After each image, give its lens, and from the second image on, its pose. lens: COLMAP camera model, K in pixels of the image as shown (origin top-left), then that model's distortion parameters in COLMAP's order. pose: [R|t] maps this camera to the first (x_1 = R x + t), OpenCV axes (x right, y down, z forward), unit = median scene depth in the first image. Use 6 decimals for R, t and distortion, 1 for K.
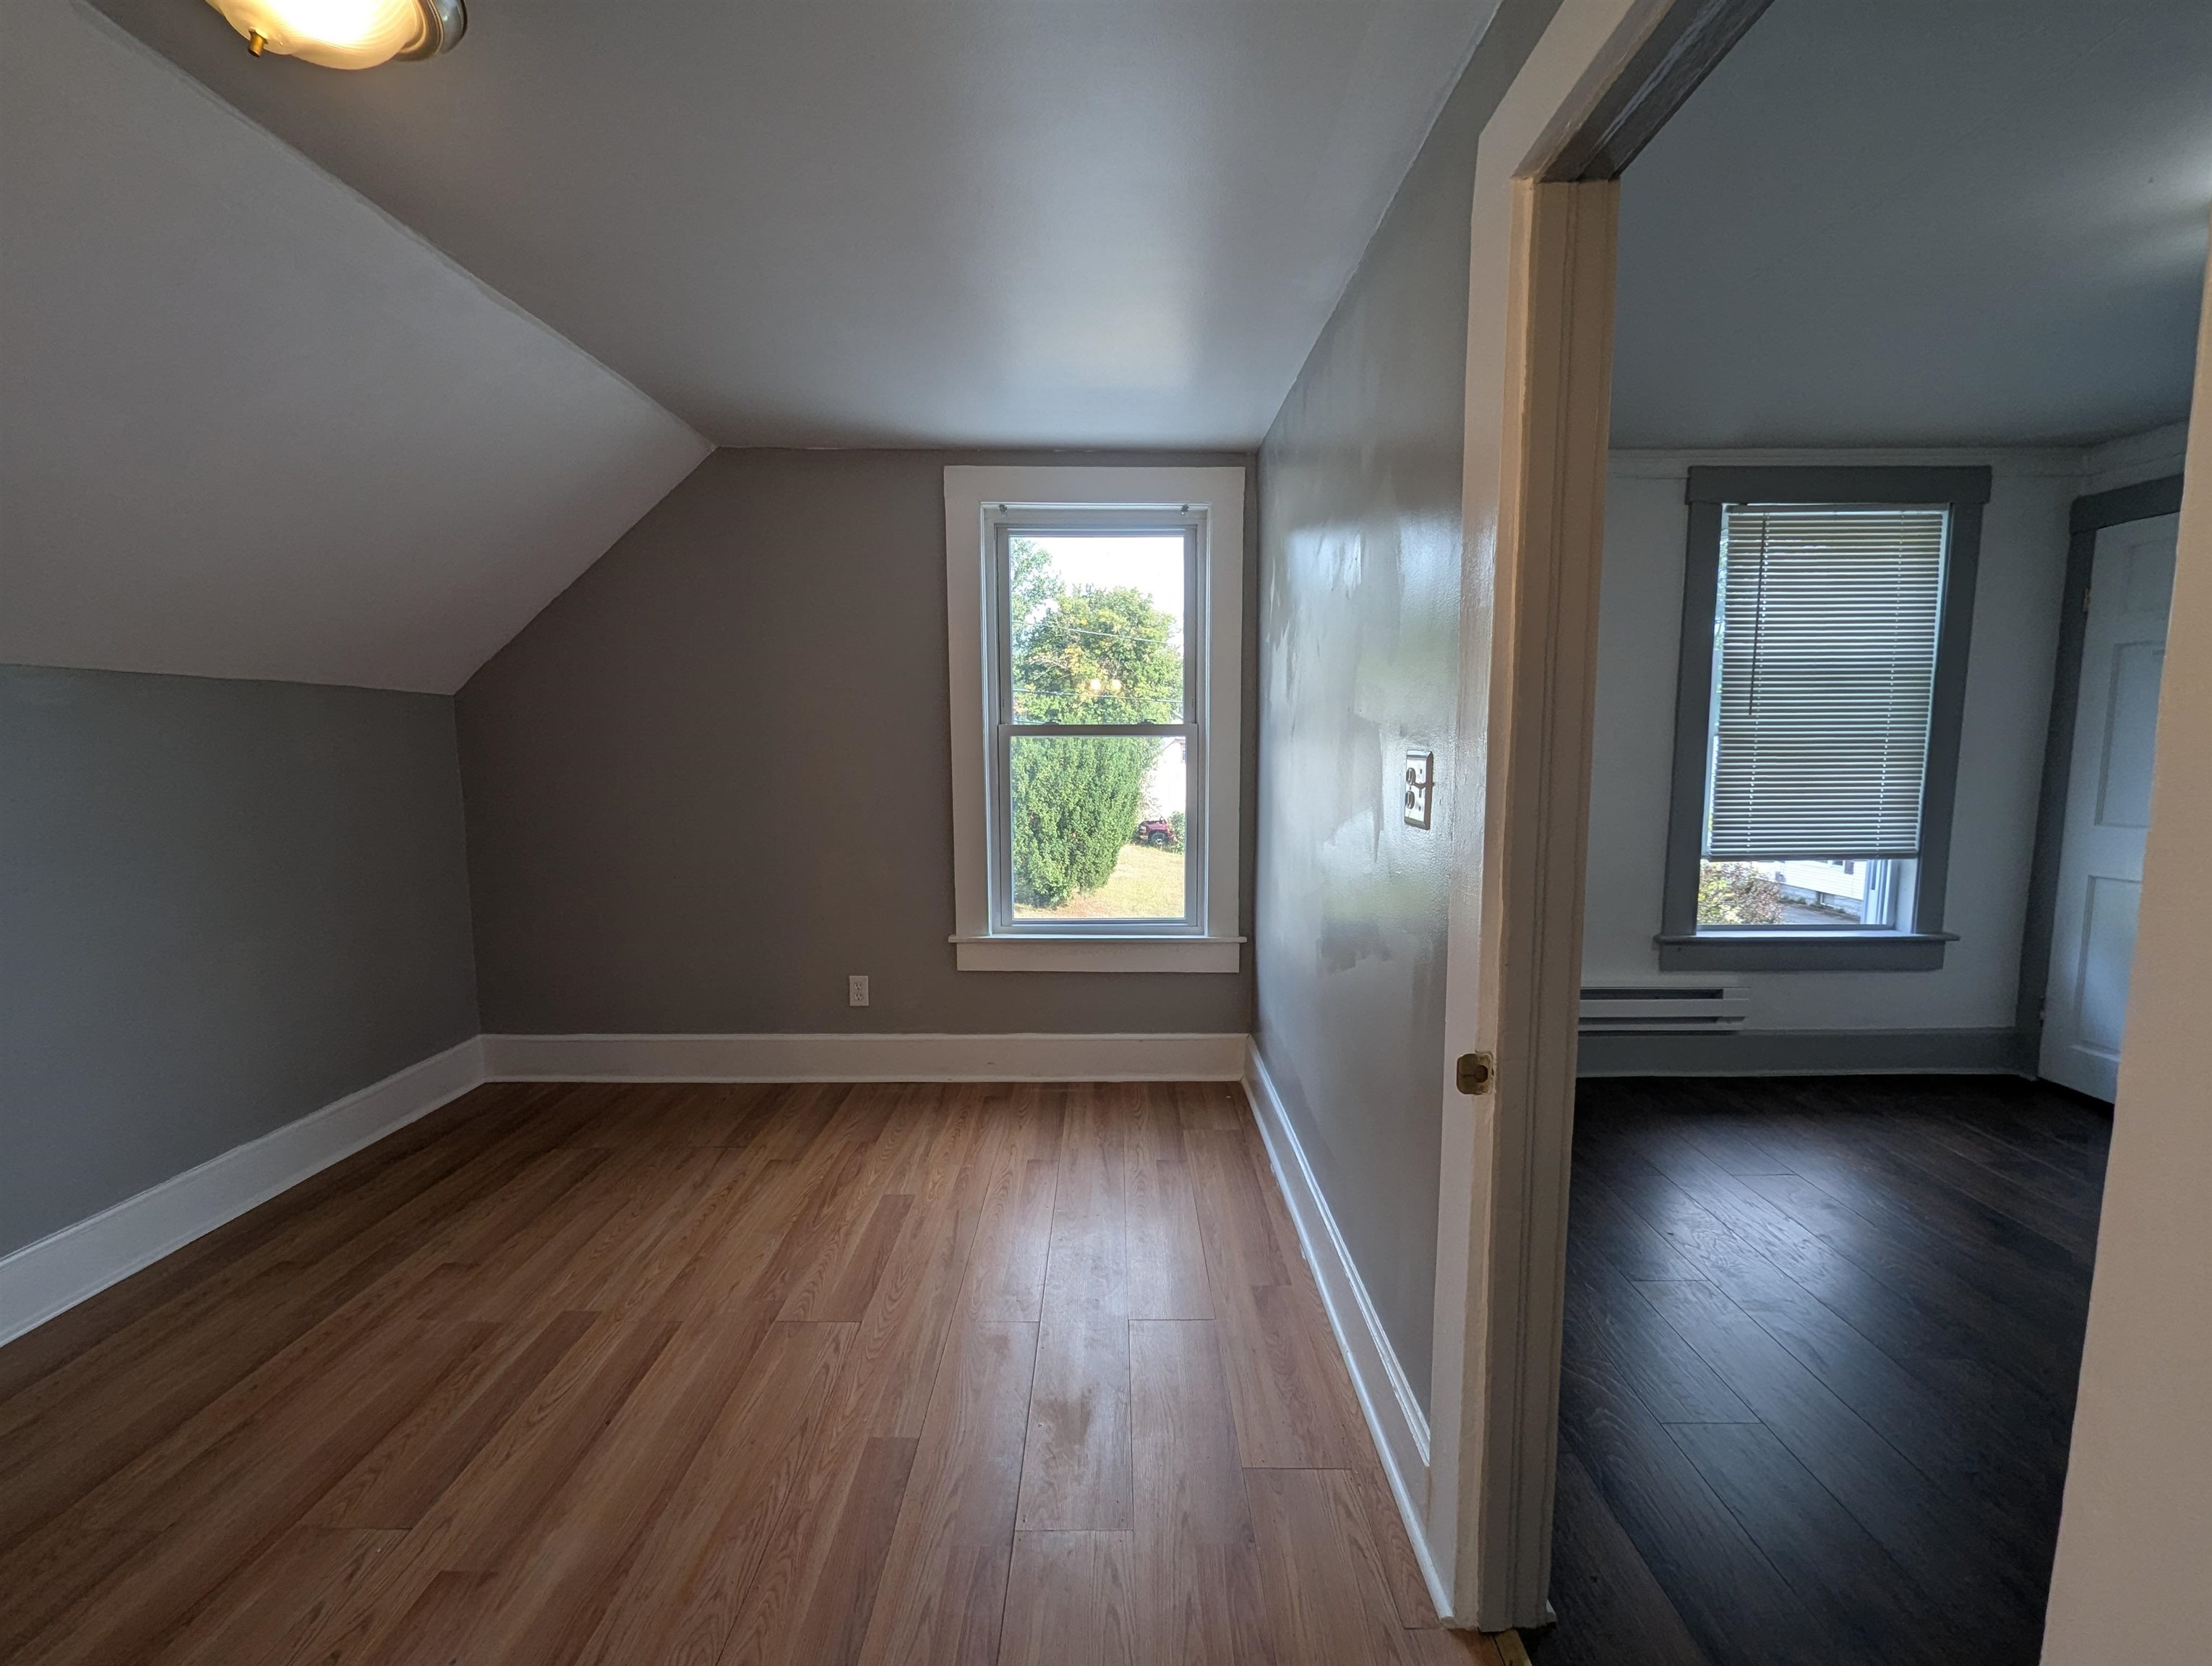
lens RADIAL K [[923.7, 0, 1121.0], [0, 923.7, 849.7], [0, 0, 1]] dist [-0.001609, 0.000171]
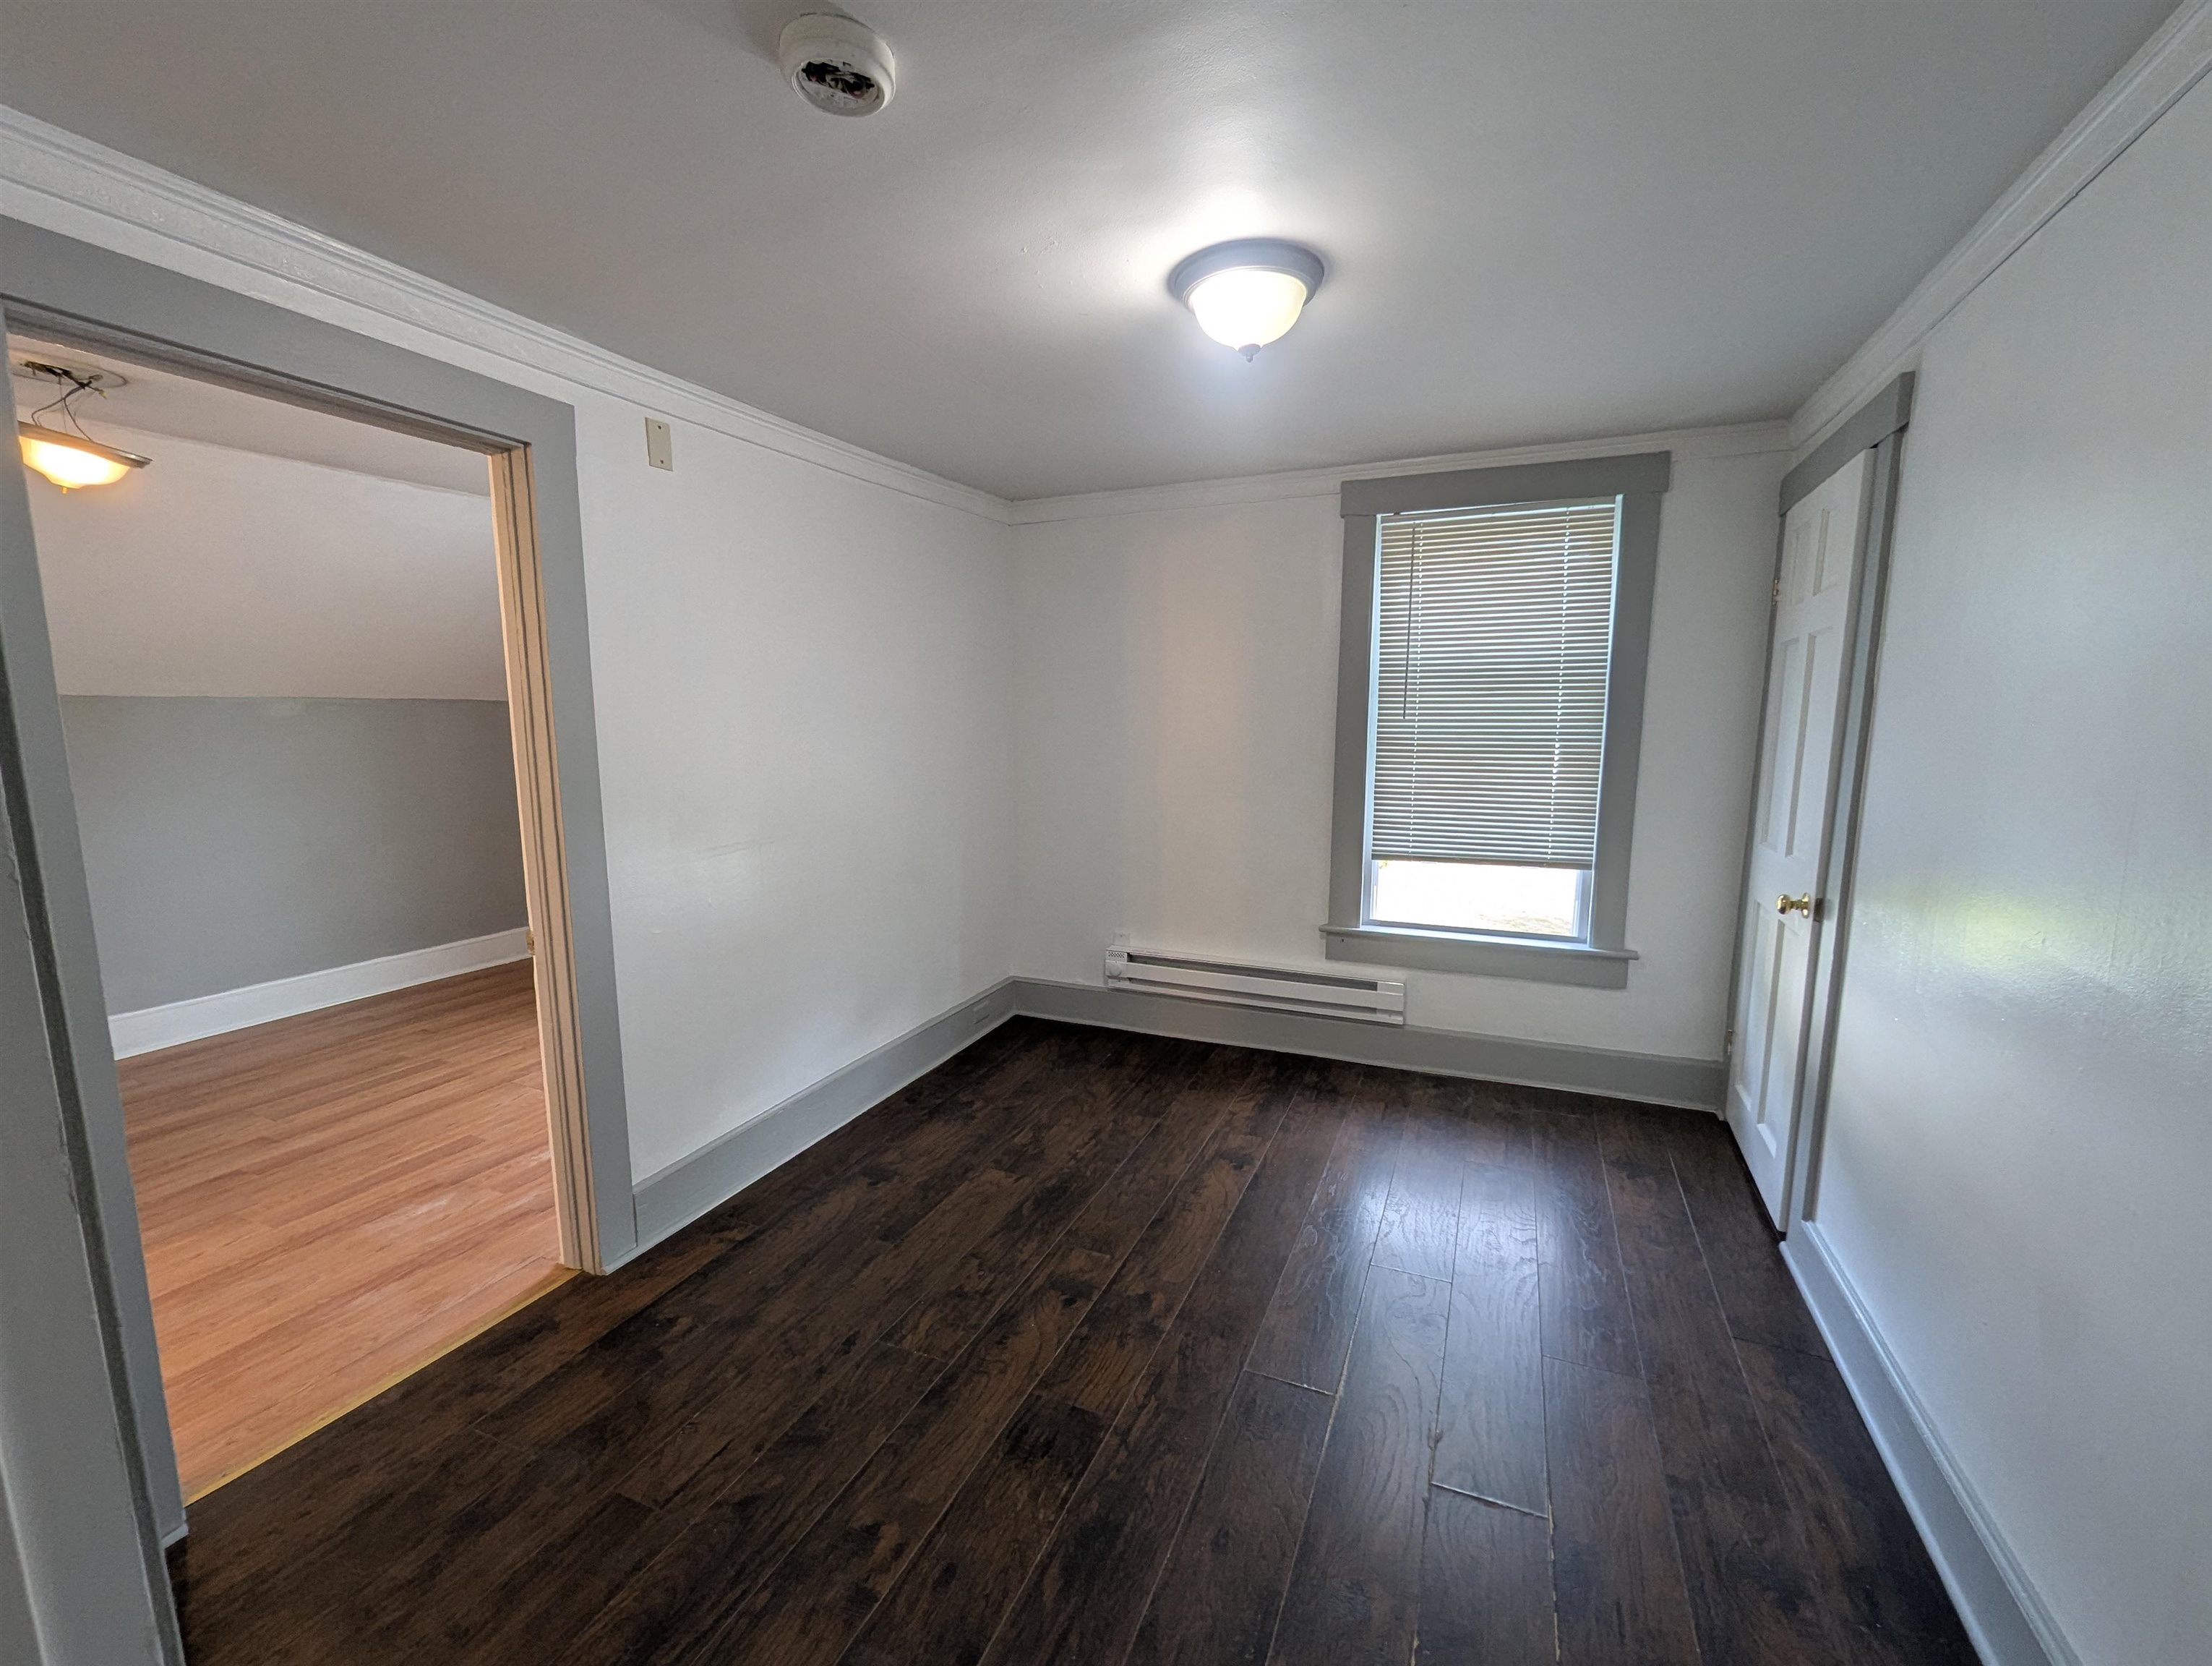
lens RADIAL K [[892.0, 0, 1137.3], [0, 892.0, 866.7], [0, 0, 1]] dist [-0.009573, -0.000384]
pose [[0.923149, 0.066345, -0.378674, 0.795442], [-0.055194, 0.997664, 0.040240, -0.004794], [0.380460, -0.016247, 0.924655, -0.034784]]
